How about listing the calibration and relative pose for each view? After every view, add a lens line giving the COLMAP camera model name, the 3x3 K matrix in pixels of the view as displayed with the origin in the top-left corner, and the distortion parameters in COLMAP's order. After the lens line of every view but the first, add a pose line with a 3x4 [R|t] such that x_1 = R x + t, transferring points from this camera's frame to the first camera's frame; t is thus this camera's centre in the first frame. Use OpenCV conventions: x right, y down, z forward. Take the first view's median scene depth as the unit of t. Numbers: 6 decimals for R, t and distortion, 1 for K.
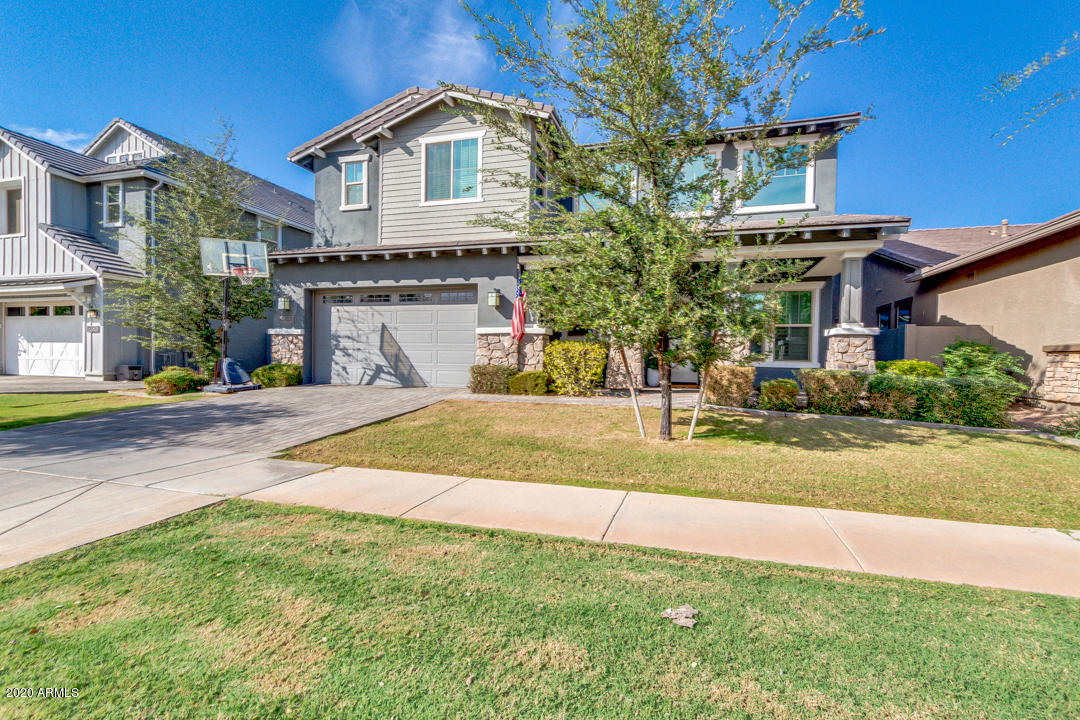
lens RADIAL K [[518.3, 0, 538.7], [0, 518.3, 360.4], [0, 0, 1]] dist [0.008082, 0.000099]
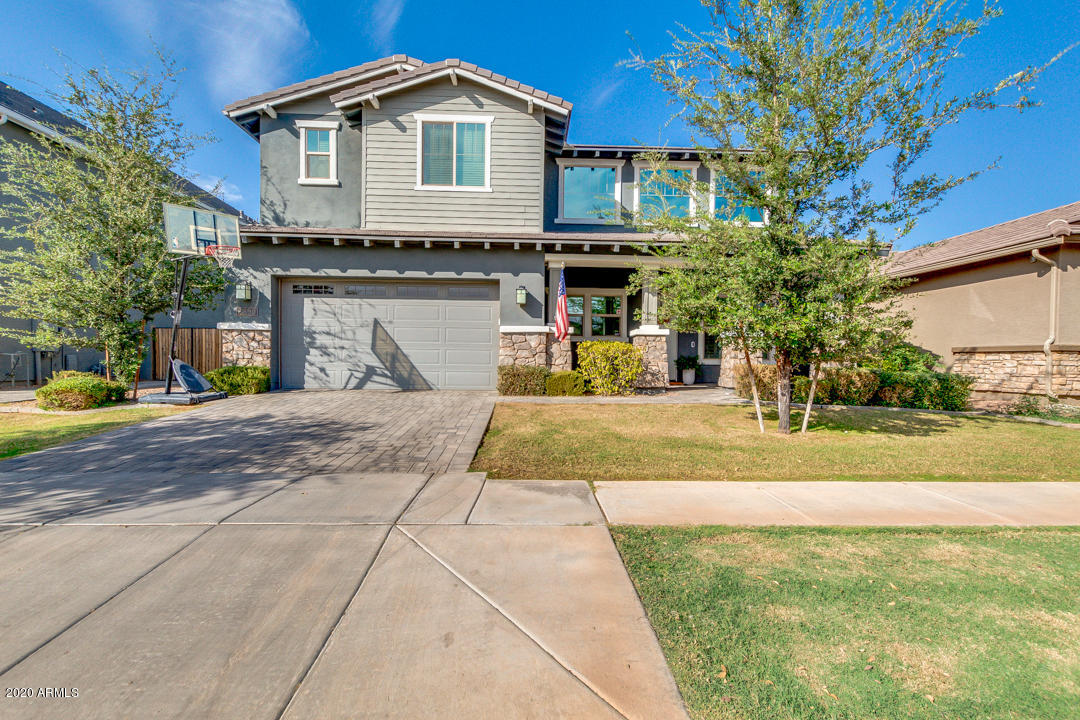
lens RADIAL K [[518.3, 0, 542.9], [0, 518.3, 361.2], [0, 0, 1]] dist [0.008082, 0.000099]
pose [[0.943107, -0.005447, 0.332446, -0.330054], [0.003267, 0.999969, 0.007117, -0.004919], [-0.332474, -0.005626, 0.943096, 0.076810]]
